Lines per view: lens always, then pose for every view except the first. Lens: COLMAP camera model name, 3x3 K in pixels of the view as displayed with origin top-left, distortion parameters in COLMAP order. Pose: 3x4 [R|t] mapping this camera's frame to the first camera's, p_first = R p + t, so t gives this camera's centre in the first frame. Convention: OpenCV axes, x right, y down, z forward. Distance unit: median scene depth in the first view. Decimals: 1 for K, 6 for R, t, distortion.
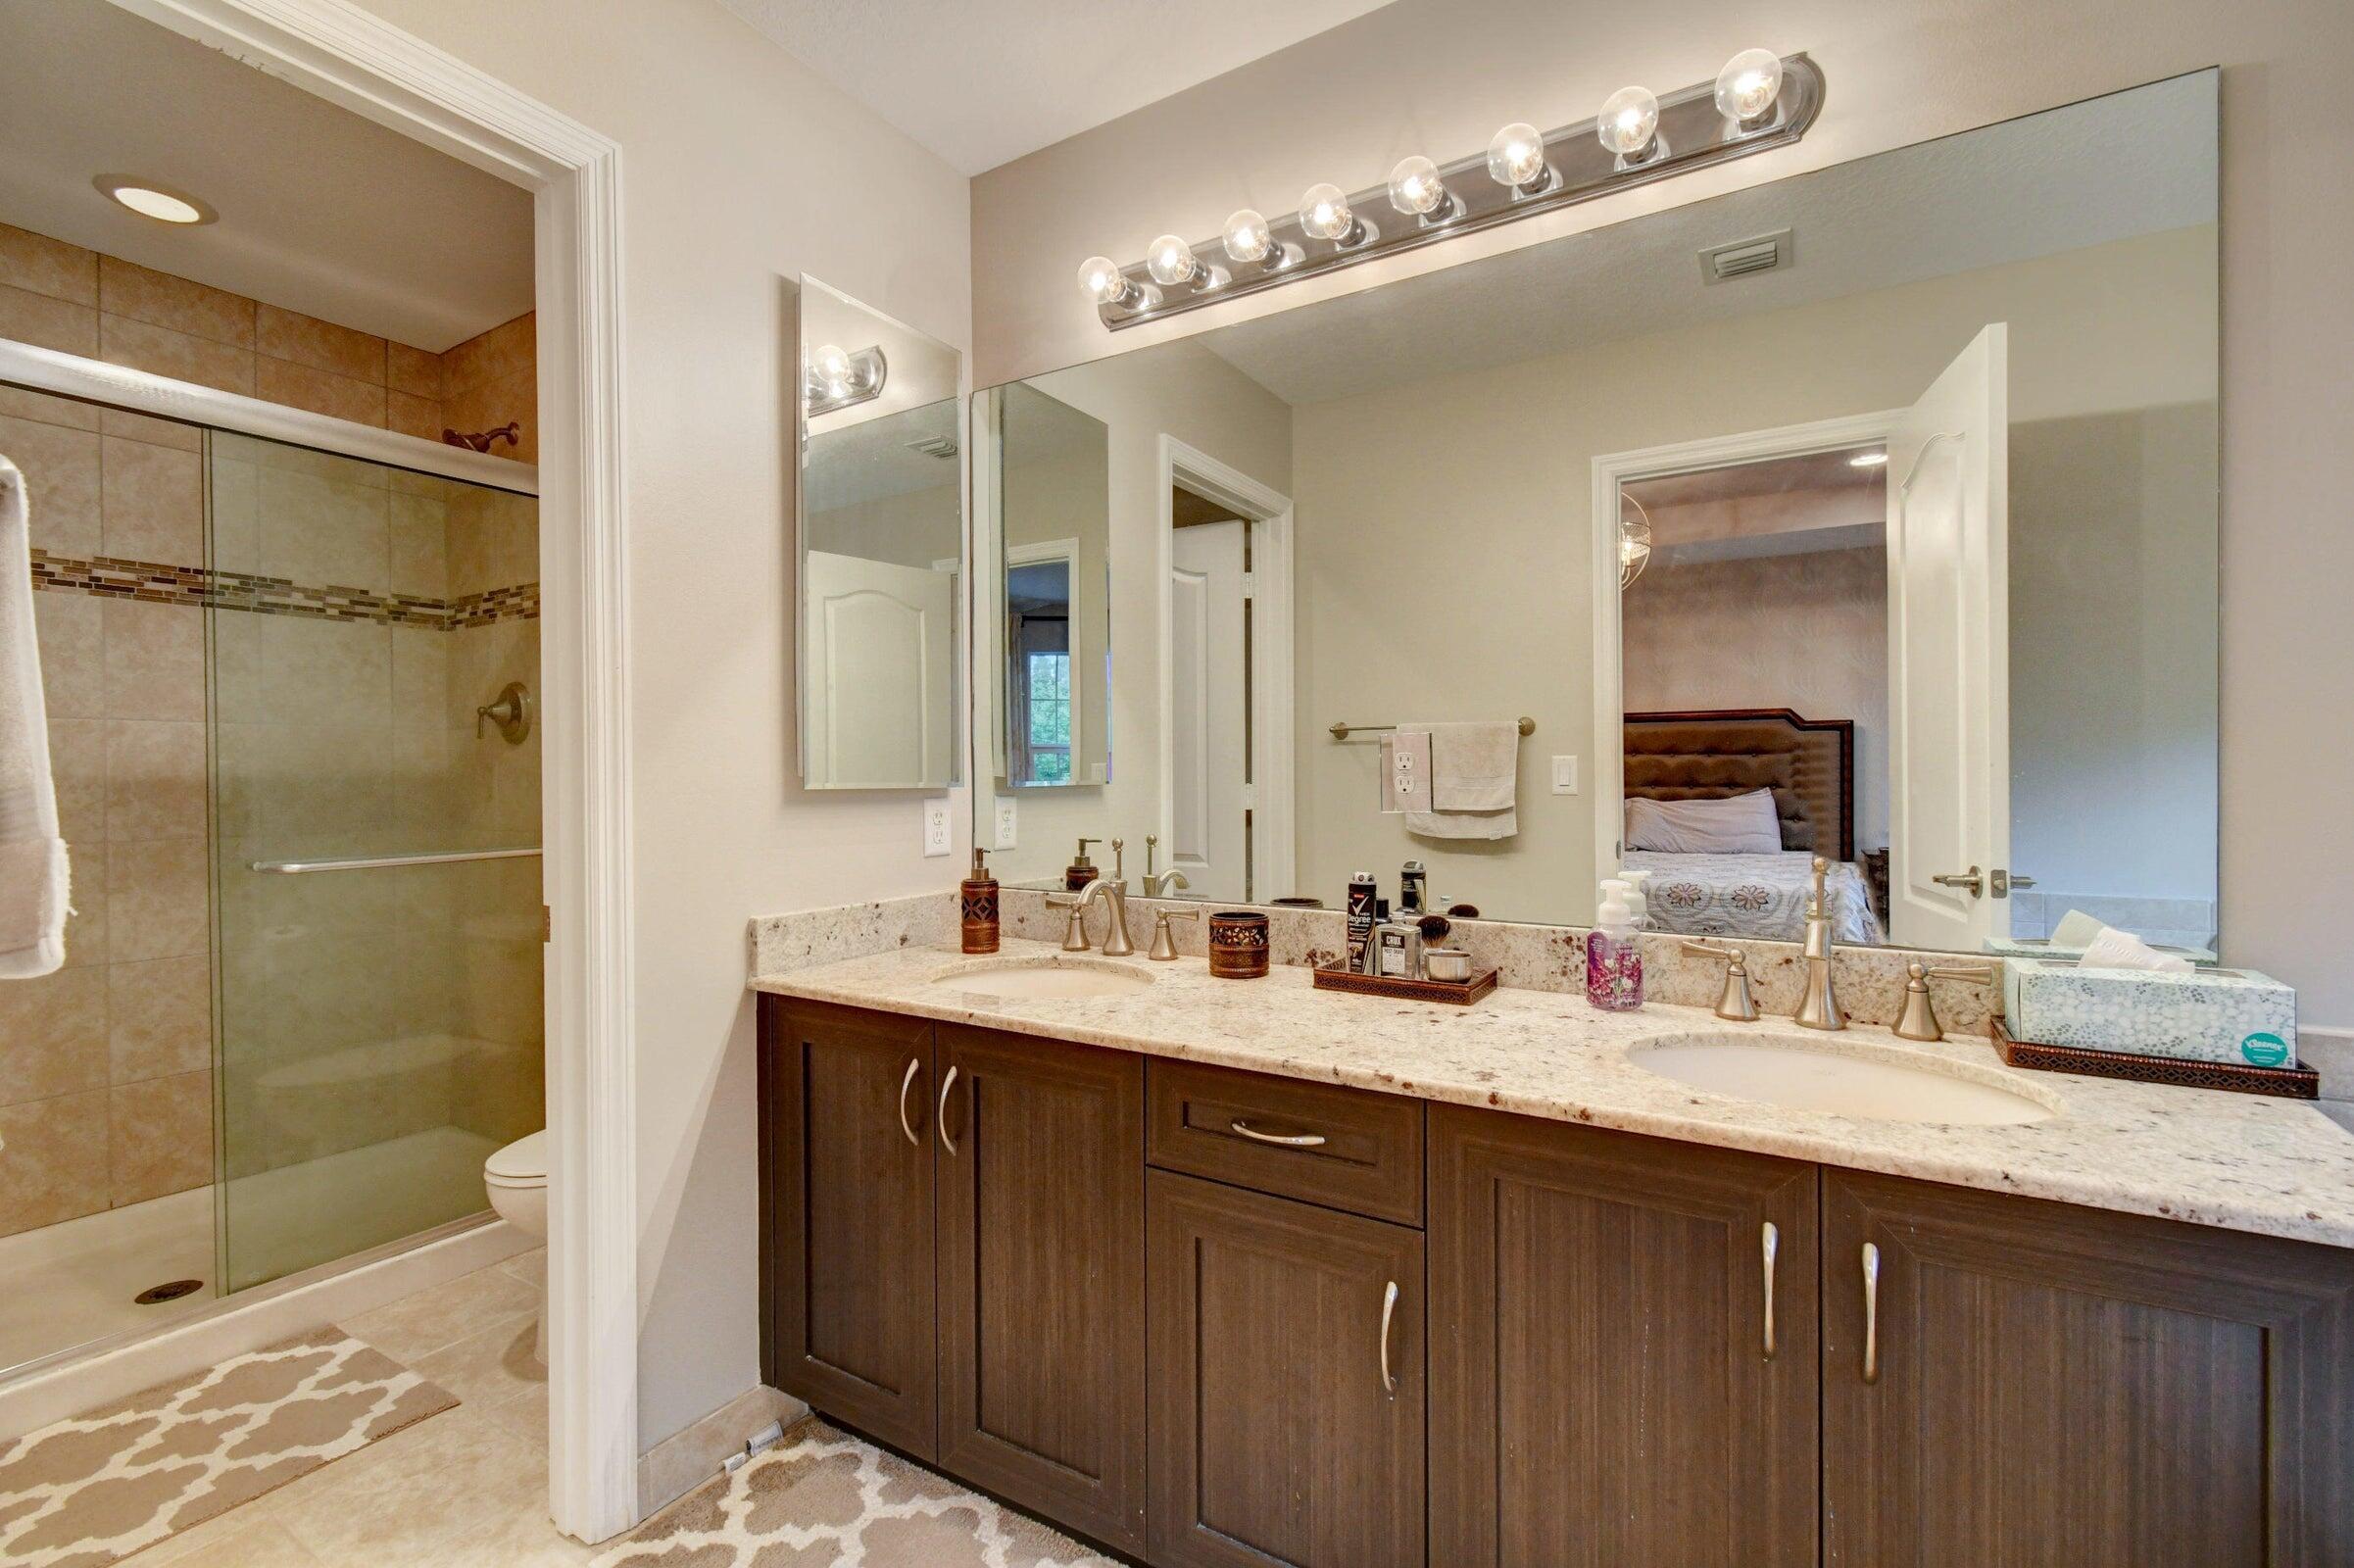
lens RADIAL K [[1041.4, 0, 1178.8], [0, 1041.4, 782.0], [0, 0, 1]] dist [0.002727, -0.001371]
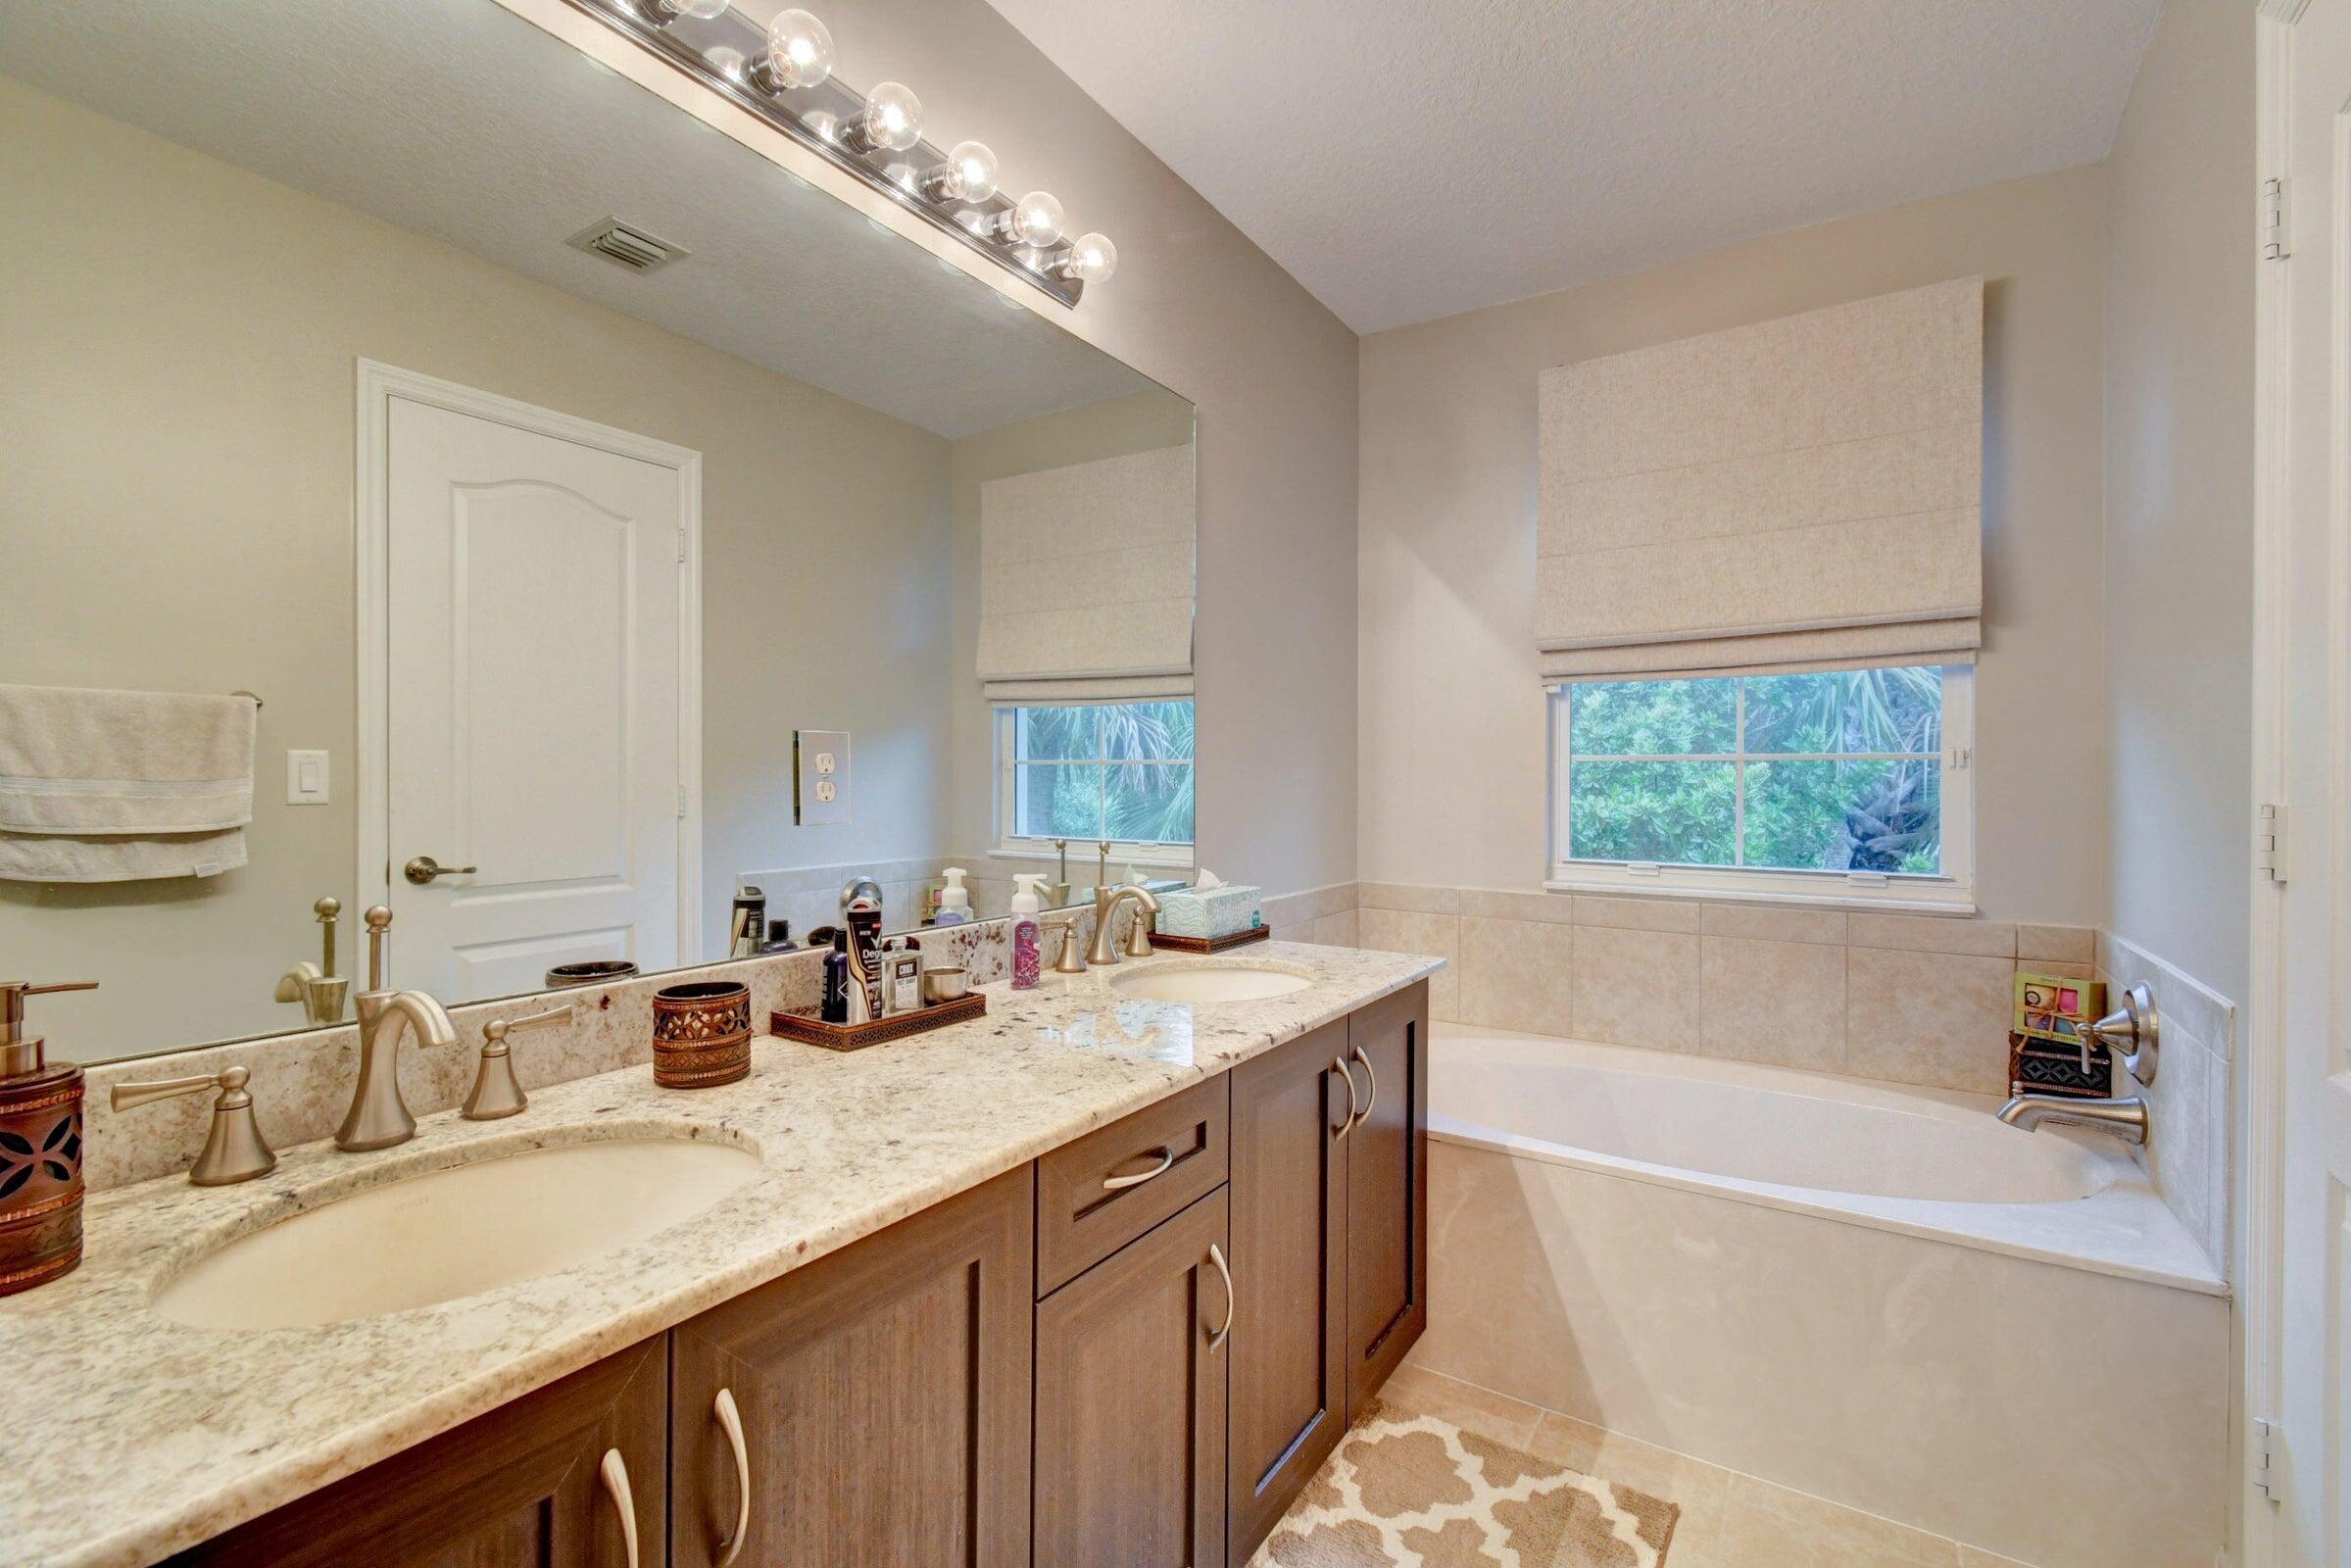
lens RADIAL K [[1040.1, 0, 1177.3], [0, 1040.1, 782.0], [0, 0, 1]] dist [0.002727, -0.001371]
pose [[0.018025, -0.001005, 0.999837, -0.660241], [0.000831, 0.999999, 0.000990, -0.006816], [-0.999837, 0.000813, 0.018026, 0.750366]]
